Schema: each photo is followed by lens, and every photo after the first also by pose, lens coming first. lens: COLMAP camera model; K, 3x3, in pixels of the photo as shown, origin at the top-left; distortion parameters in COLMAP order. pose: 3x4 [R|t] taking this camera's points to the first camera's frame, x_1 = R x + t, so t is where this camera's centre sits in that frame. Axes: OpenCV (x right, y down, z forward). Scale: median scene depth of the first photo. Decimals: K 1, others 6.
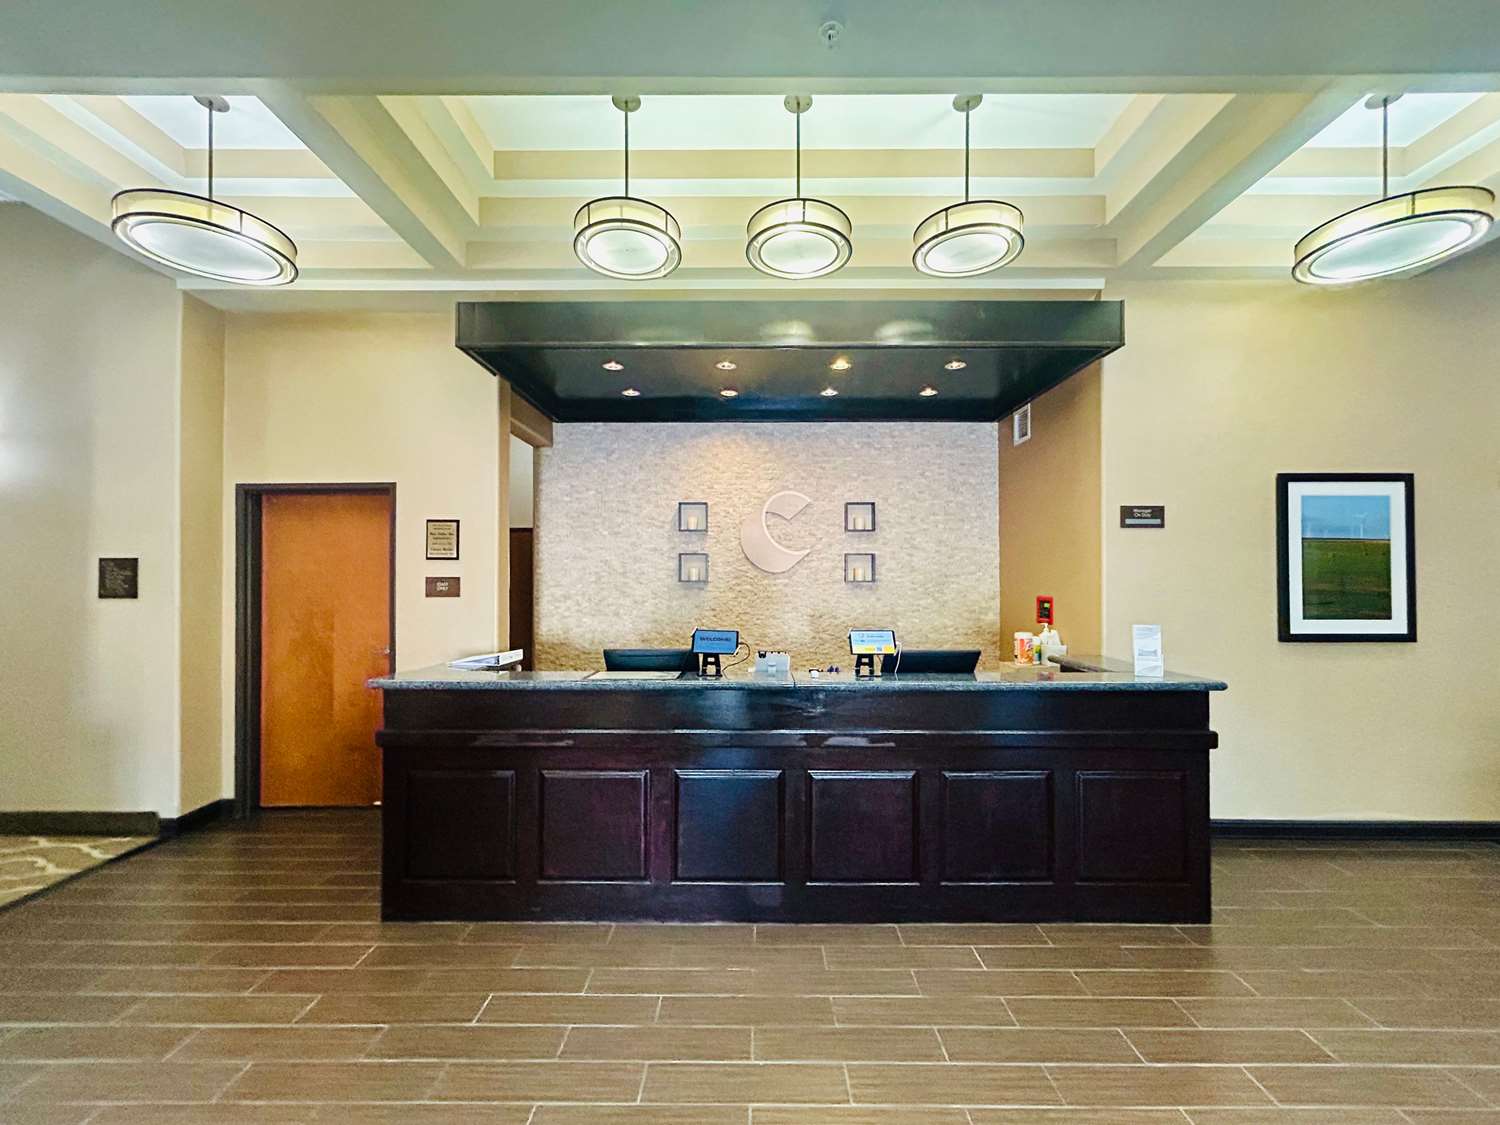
lens RADIAL K [[603.8, 0, 750.0], [0, 603.8, 562.5], [0, 0, 1]] dist [-0.000113, 0.000008]
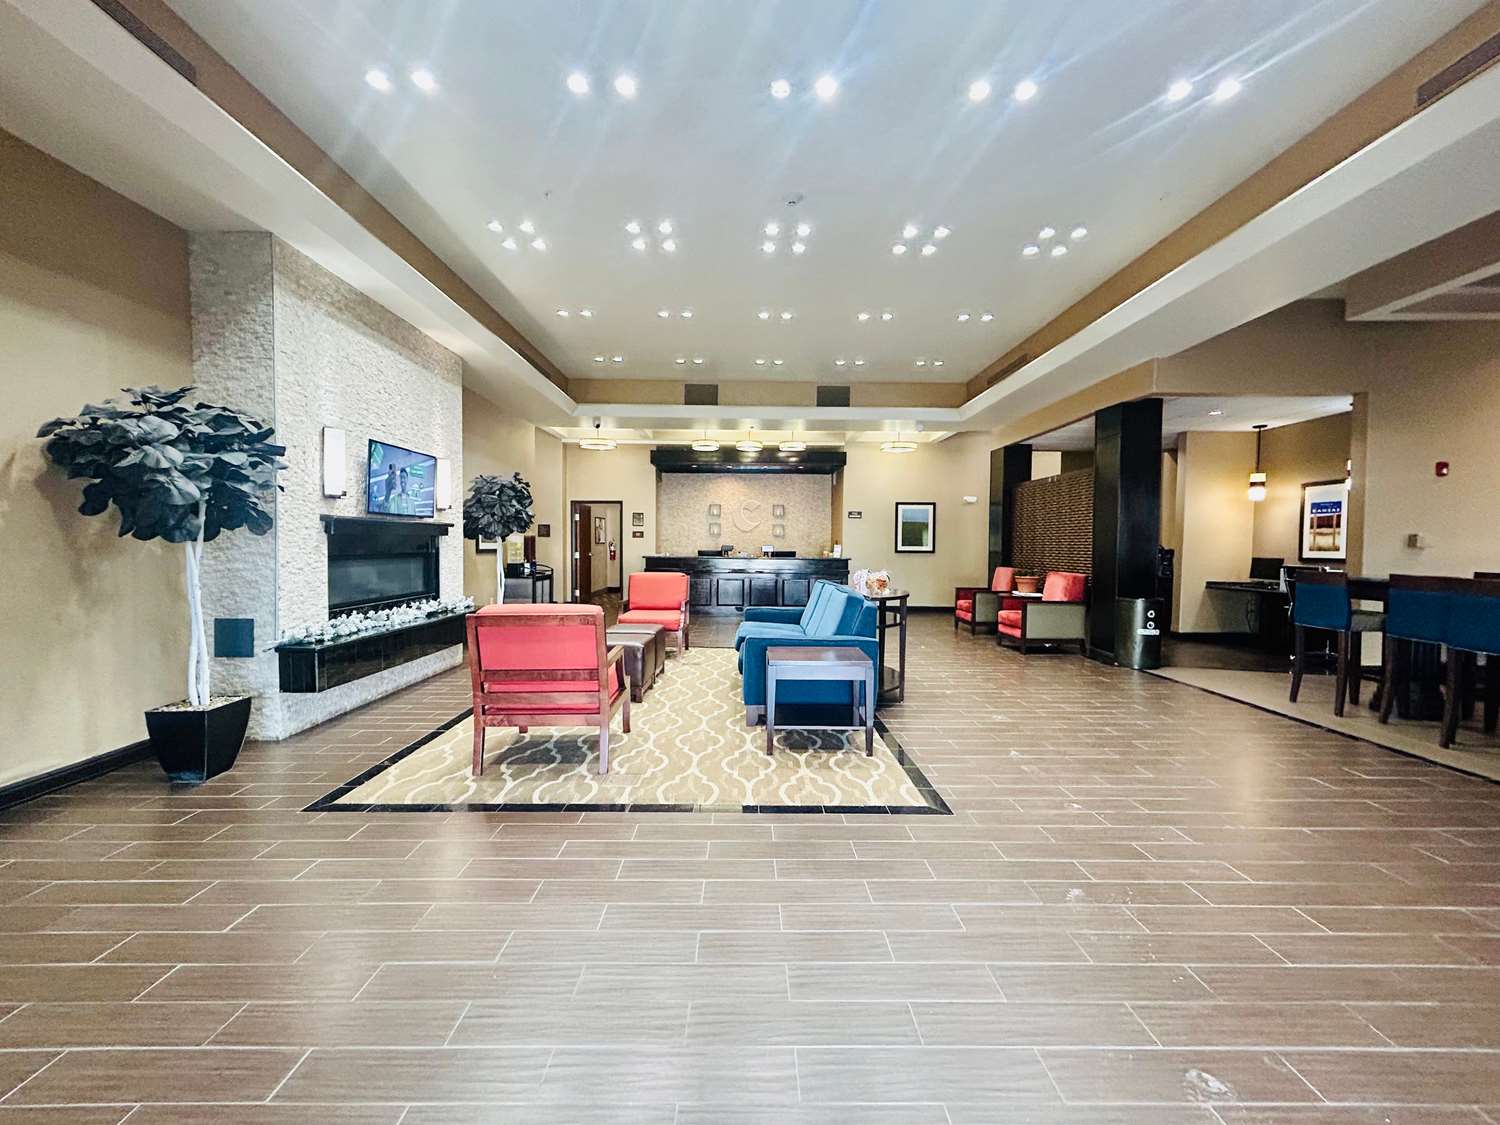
lens RADIAL K [[603.8, 0, 750.0], [0, 603.8, 562.5], [0, 0, 1]] dist [-0.000113, 0.000008]
pose [[0.999951, 0.009849, 0.001319, 0.071929], [-0.009898, 0.998952, 0.044683, 0.043099], [-0.000878, -0.044694, 0.999000, -2.284032]]
